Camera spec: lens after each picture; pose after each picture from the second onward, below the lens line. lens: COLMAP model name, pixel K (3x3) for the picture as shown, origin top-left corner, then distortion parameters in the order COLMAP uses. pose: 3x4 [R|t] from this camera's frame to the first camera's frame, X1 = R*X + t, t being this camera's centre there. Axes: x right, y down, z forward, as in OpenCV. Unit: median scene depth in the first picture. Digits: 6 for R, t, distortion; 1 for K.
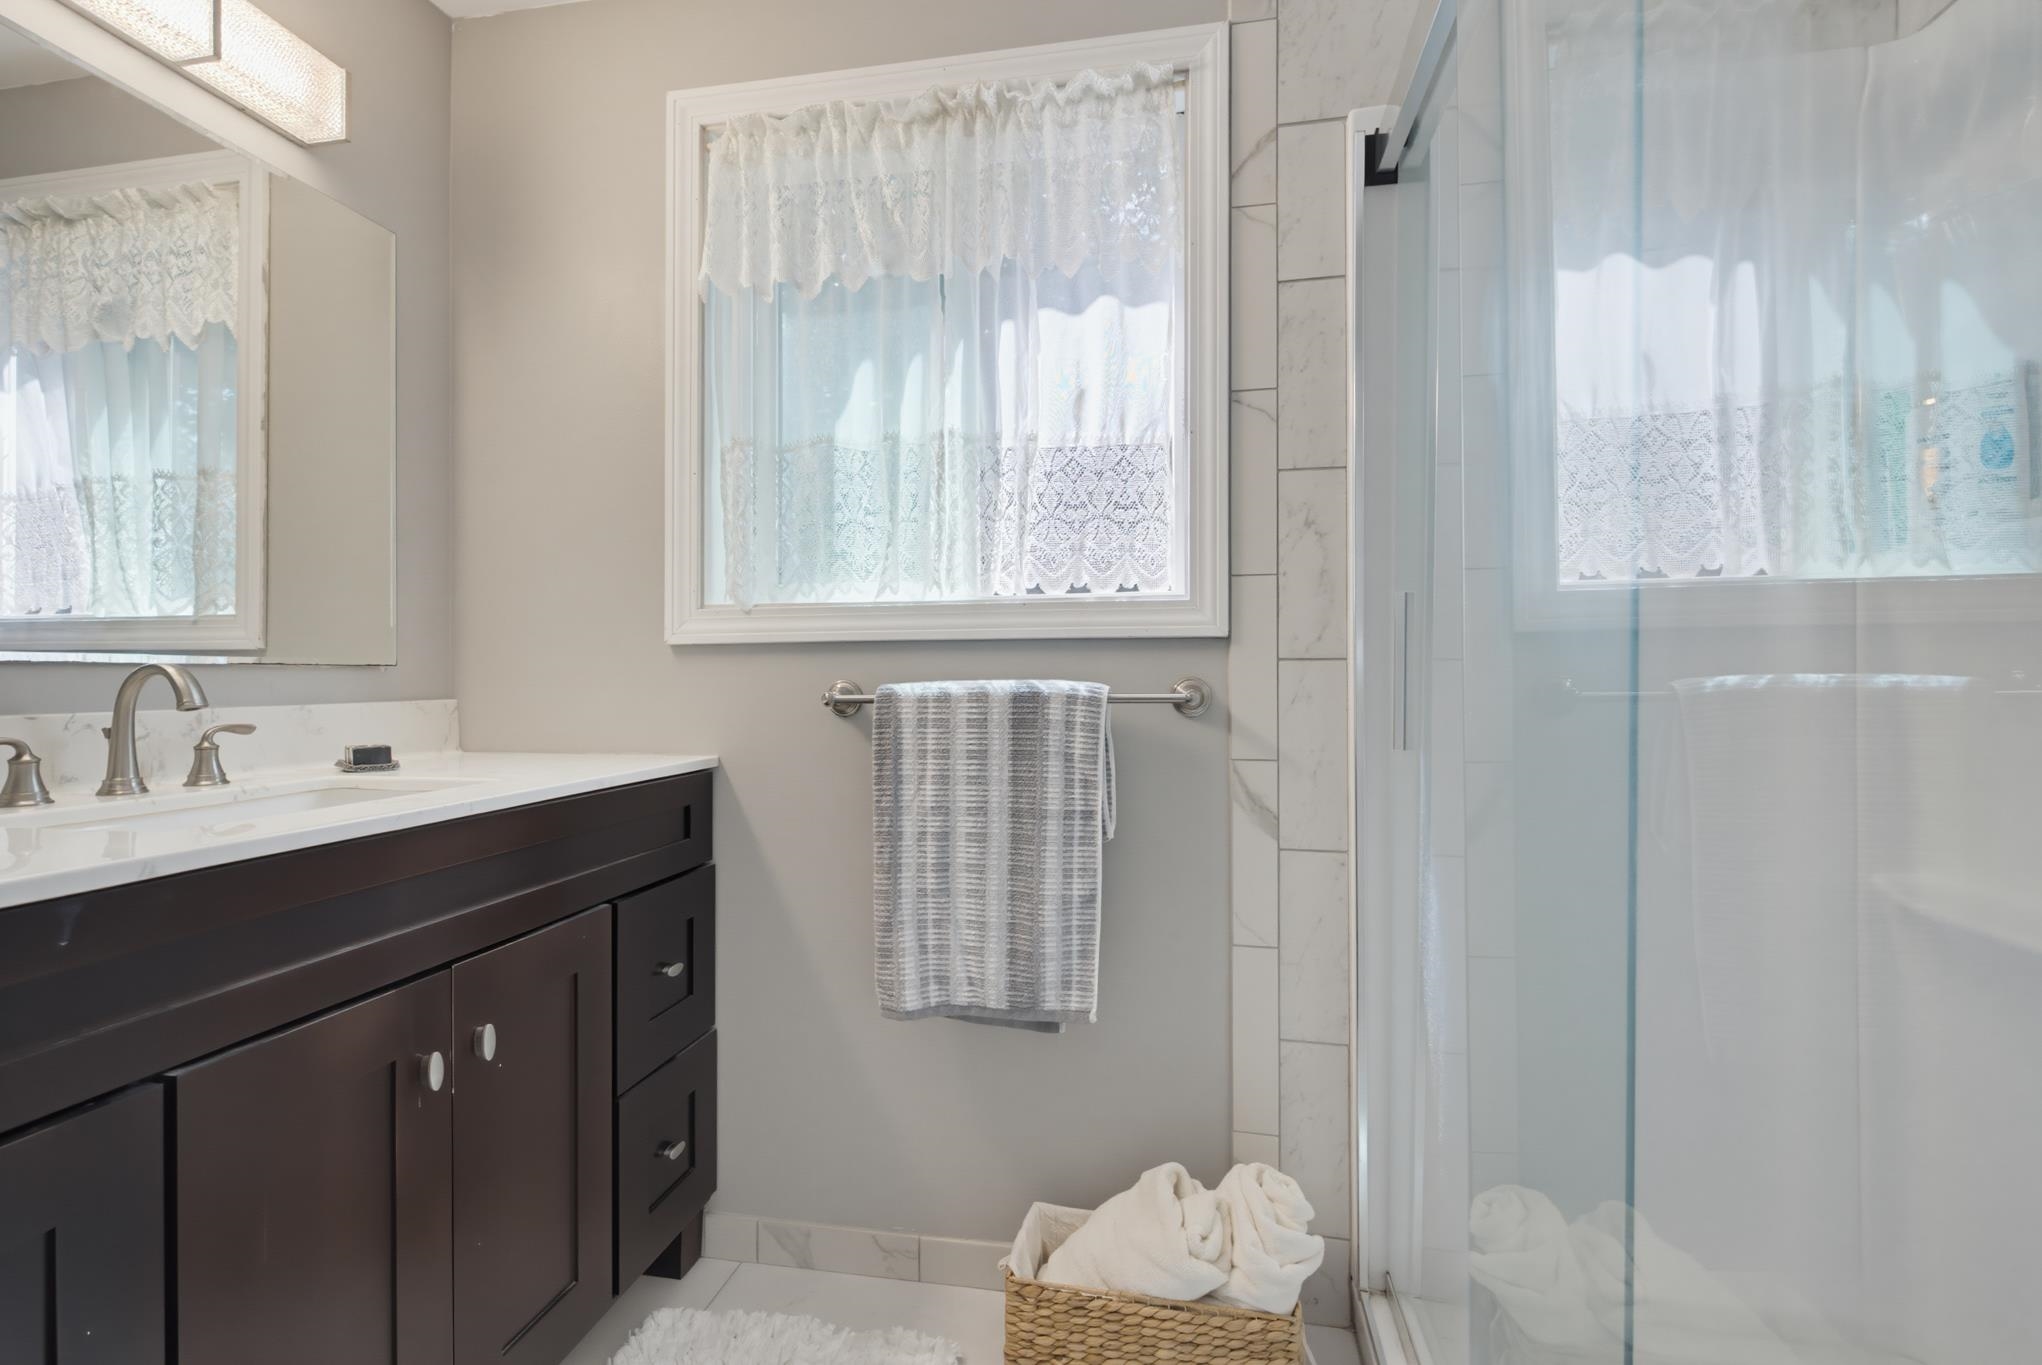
lens RADIAL K [[946.8, 0, 1023.4], [0, 946.8, 753.4], [0, 0, 1]] dist [0.003788, 0.000247]
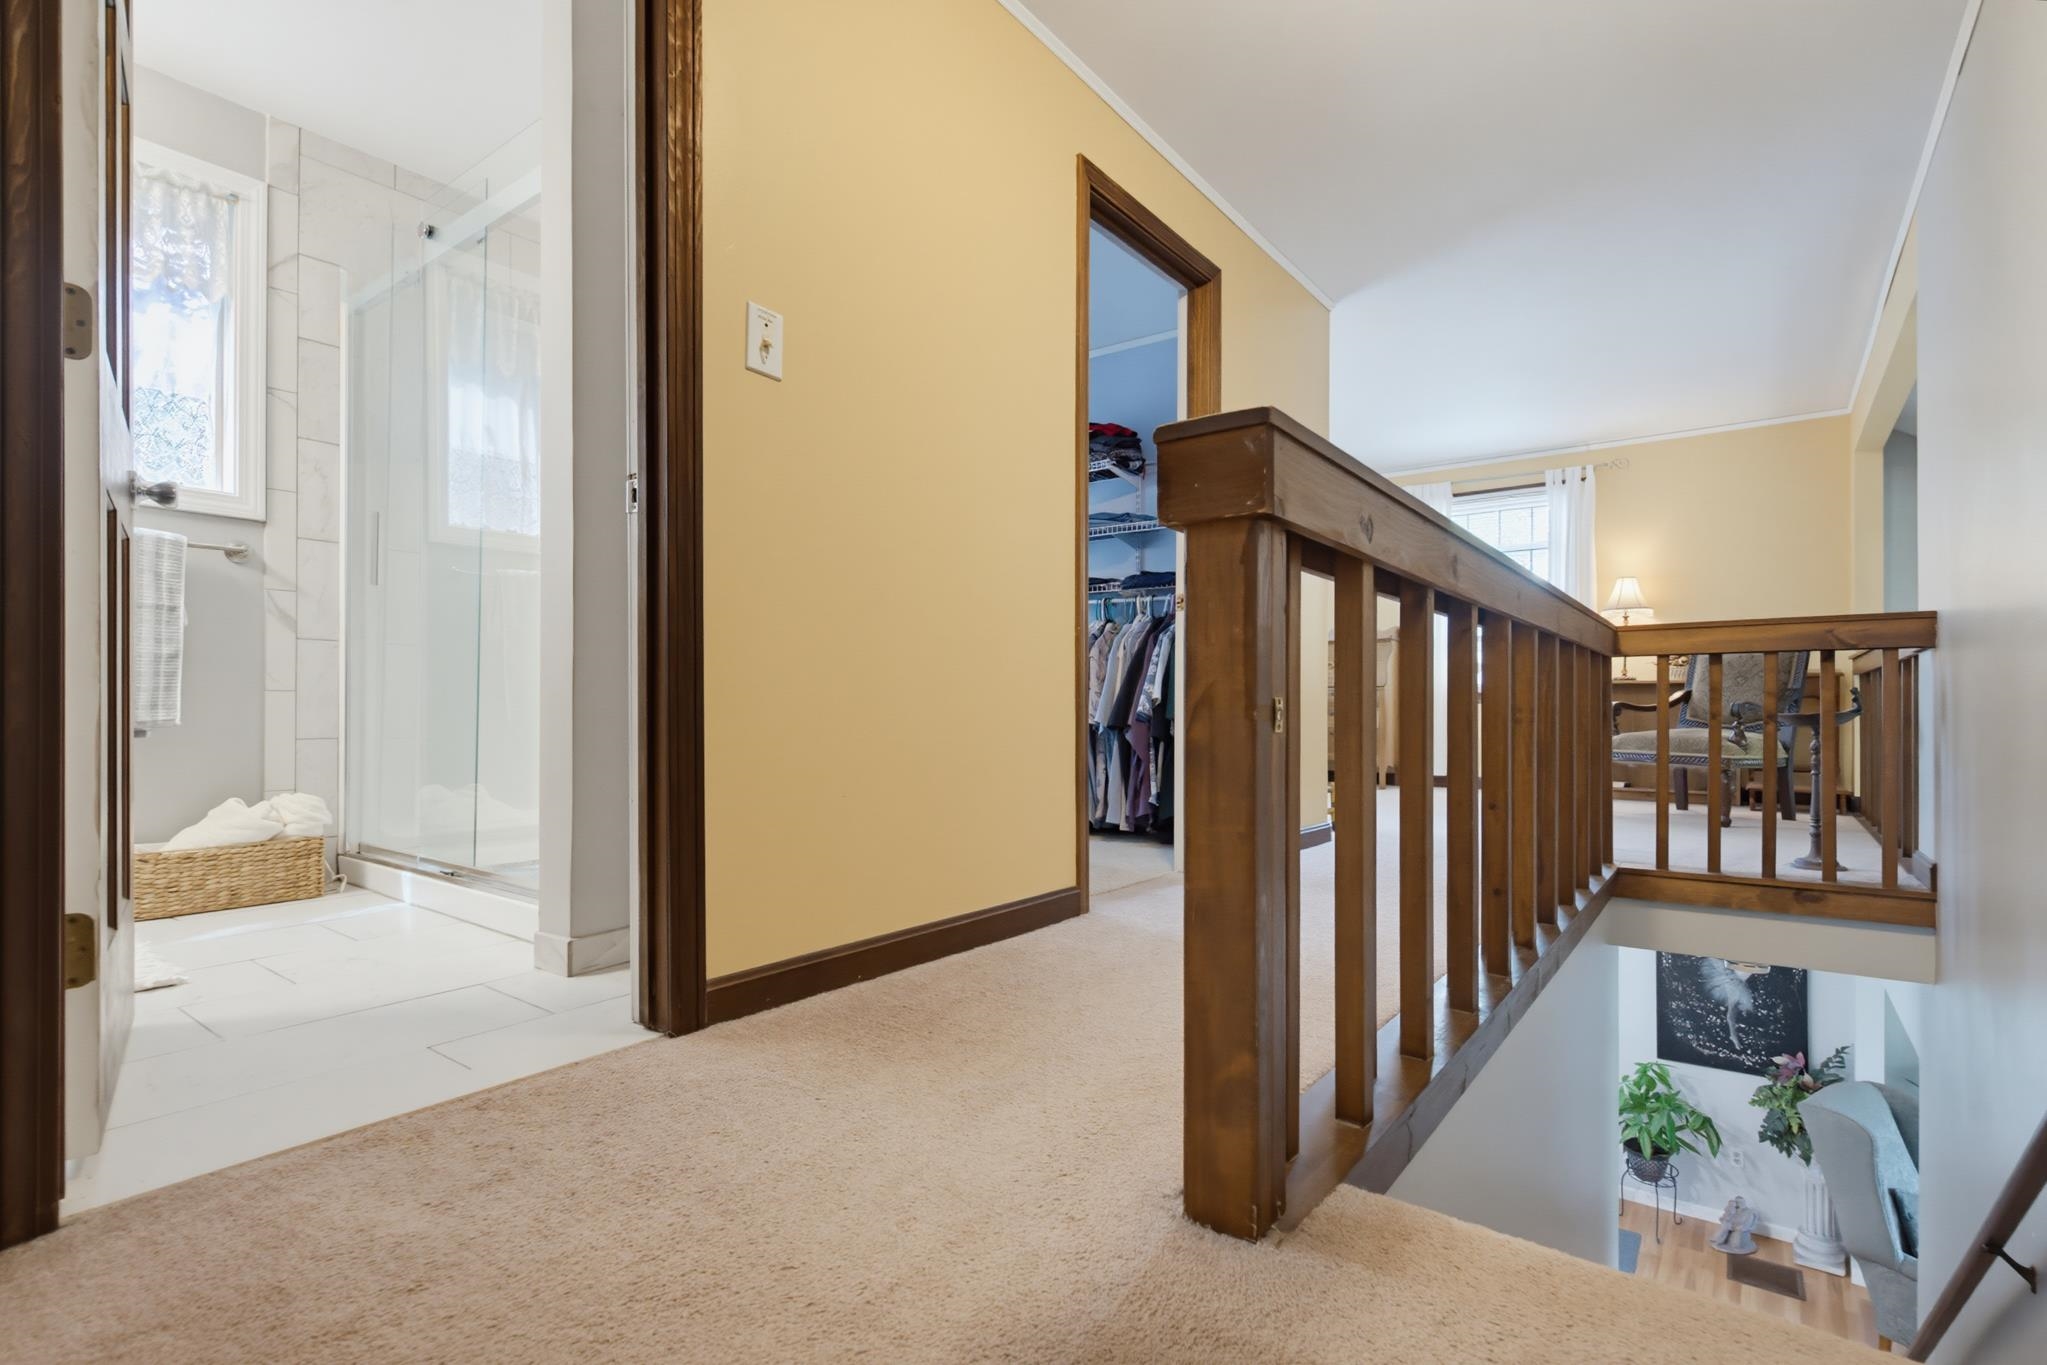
lens RADIAL K [[944.1, 0, 1021.4], [0, 944.1, 686.7], [0, 0, 1]] dist [0.001887, -0.000320]
pose [[0.475017, 0.025521, 0.879606, -0.701767], [0.006696, 0.999446, -0.032614, 0.271214], [-0.879951, 0.021382, 0.474583, -1.165537]]
